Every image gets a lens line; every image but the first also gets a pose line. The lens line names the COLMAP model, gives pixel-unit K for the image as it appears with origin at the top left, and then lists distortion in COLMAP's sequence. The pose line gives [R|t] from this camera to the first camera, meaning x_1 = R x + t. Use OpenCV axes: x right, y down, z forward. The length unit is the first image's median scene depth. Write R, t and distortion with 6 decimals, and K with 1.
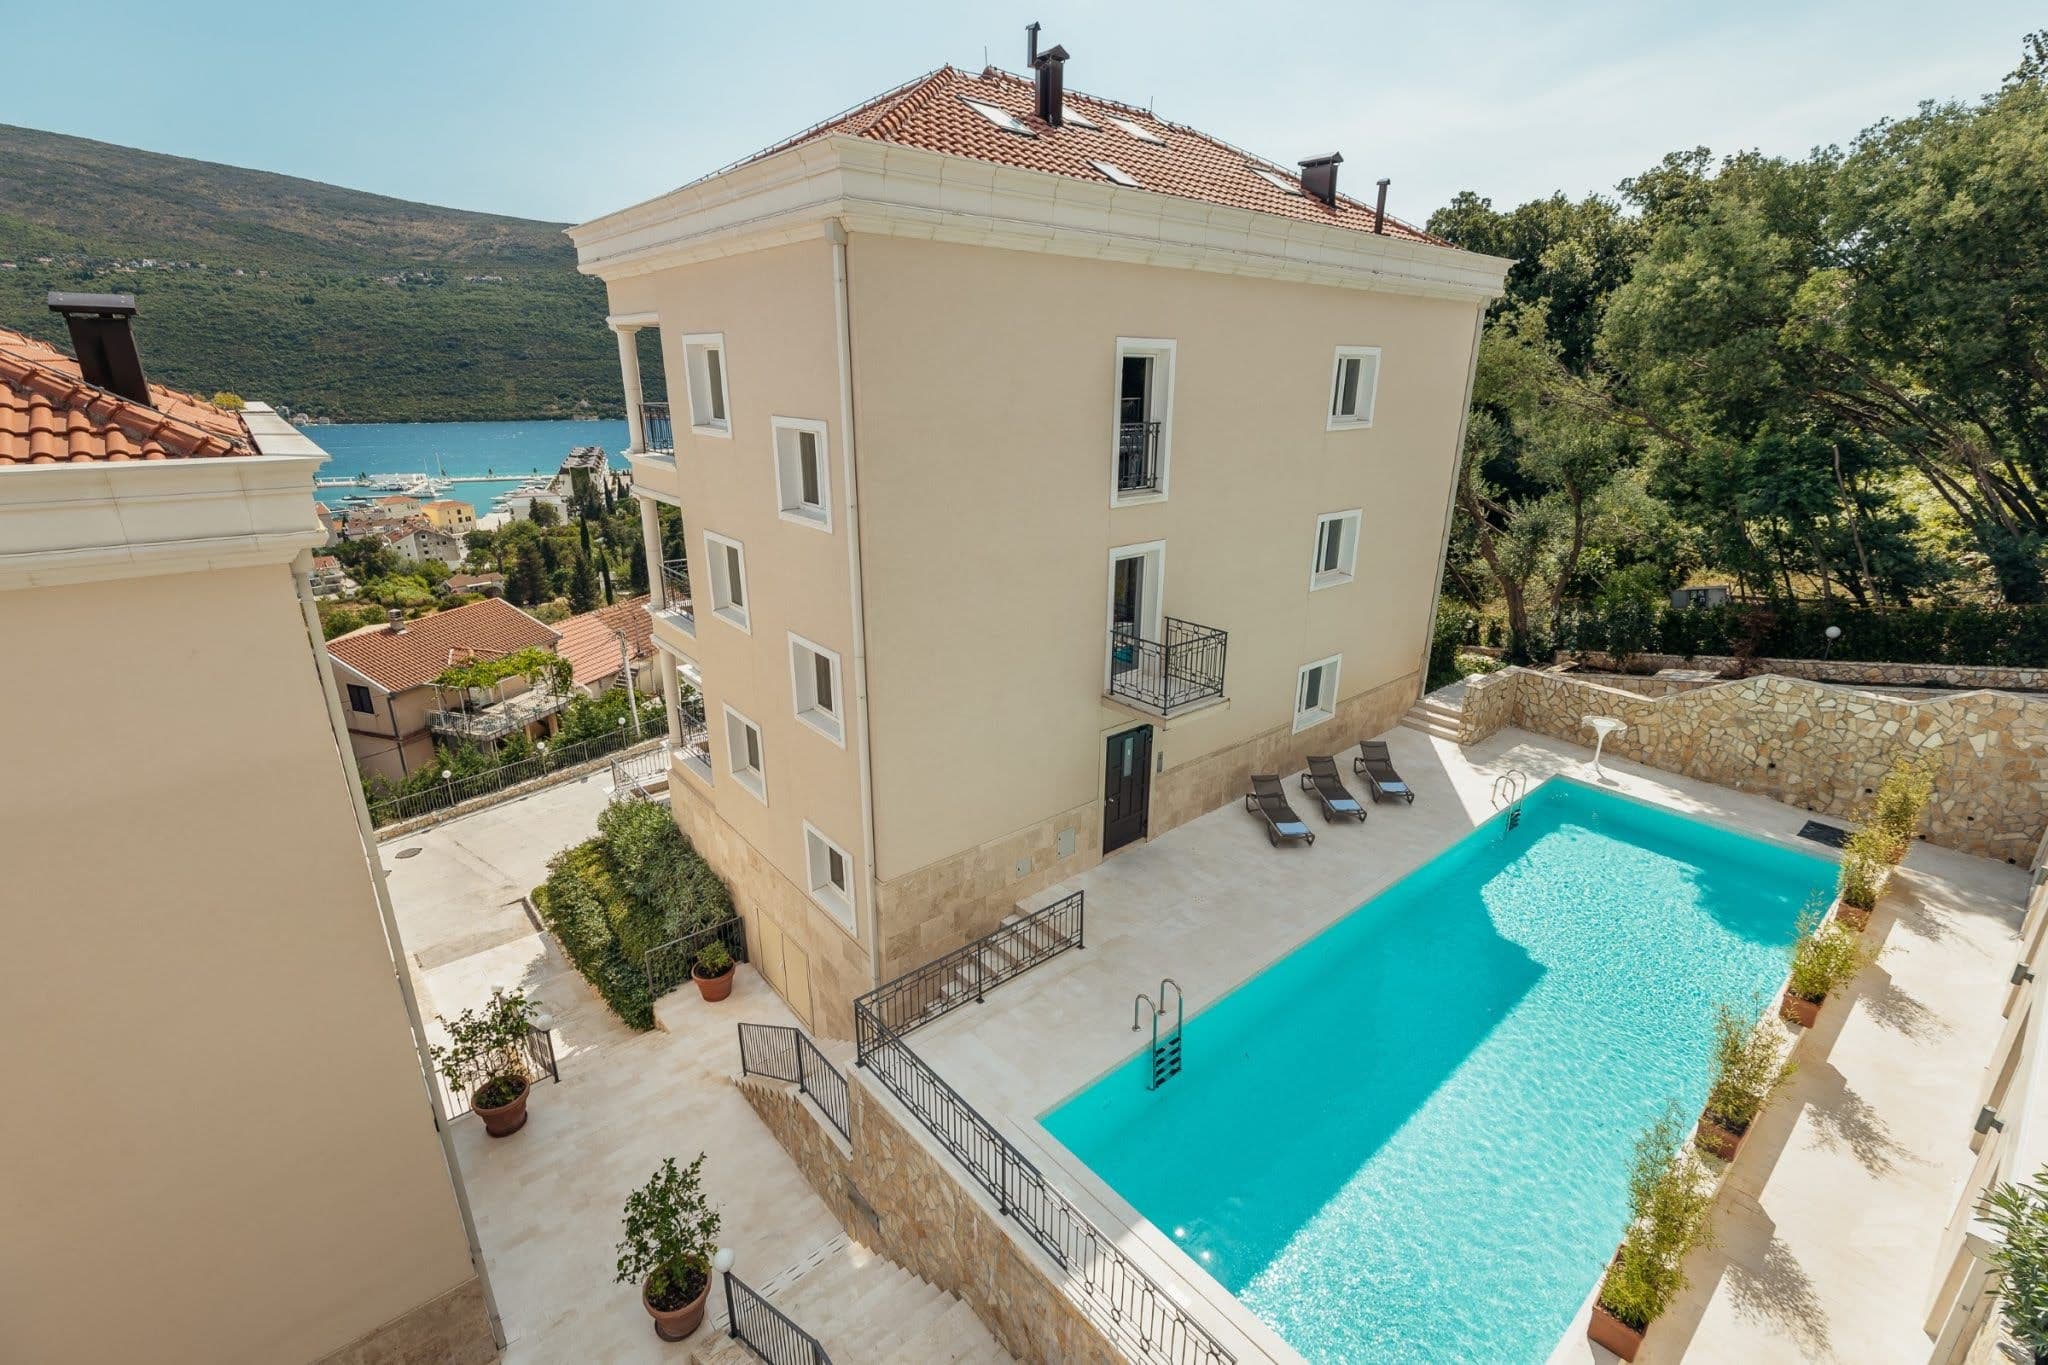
lens RADIAL K [[921.1, 0, 1027.9], [0, 921.1, 675.5], [0, 0, 1]] dist [0.000670, -0.000003]
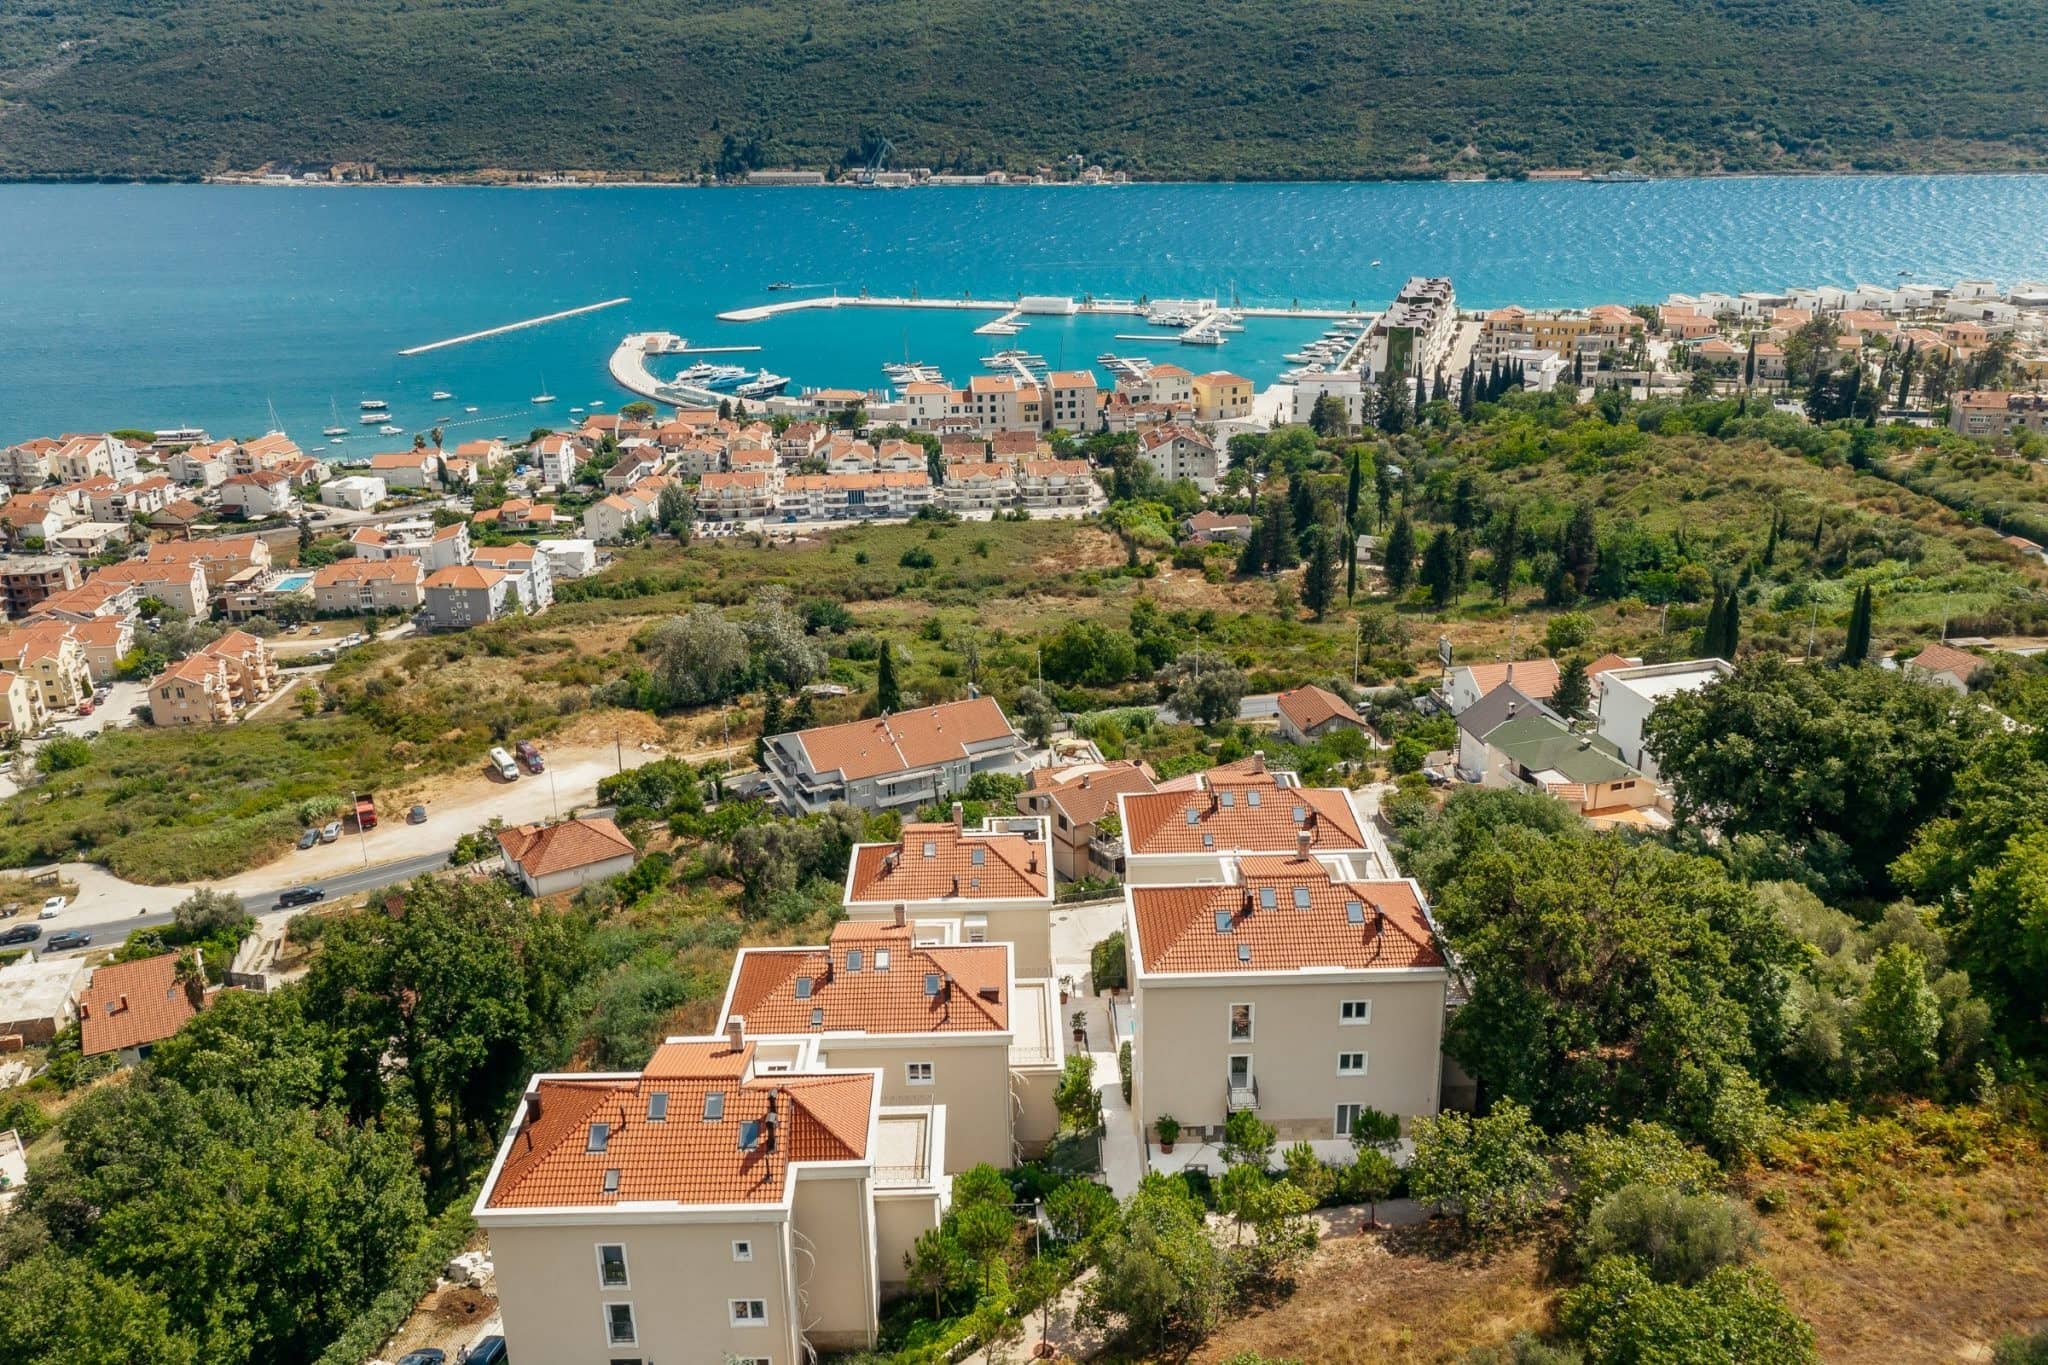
lens RADIAL K [[1636.9, 0, 1024.0], [0, 1636.9, 682.5], [0, 0, 1]] dist [-0.000430, -0.000255]
pose [[0.770453, 0.200950, -0.604997, 0.066649], [-0.177609, 0.979106, 0.099029, -0.031505], [0.612256, 0.031155, 0.790046, -0.095824]]
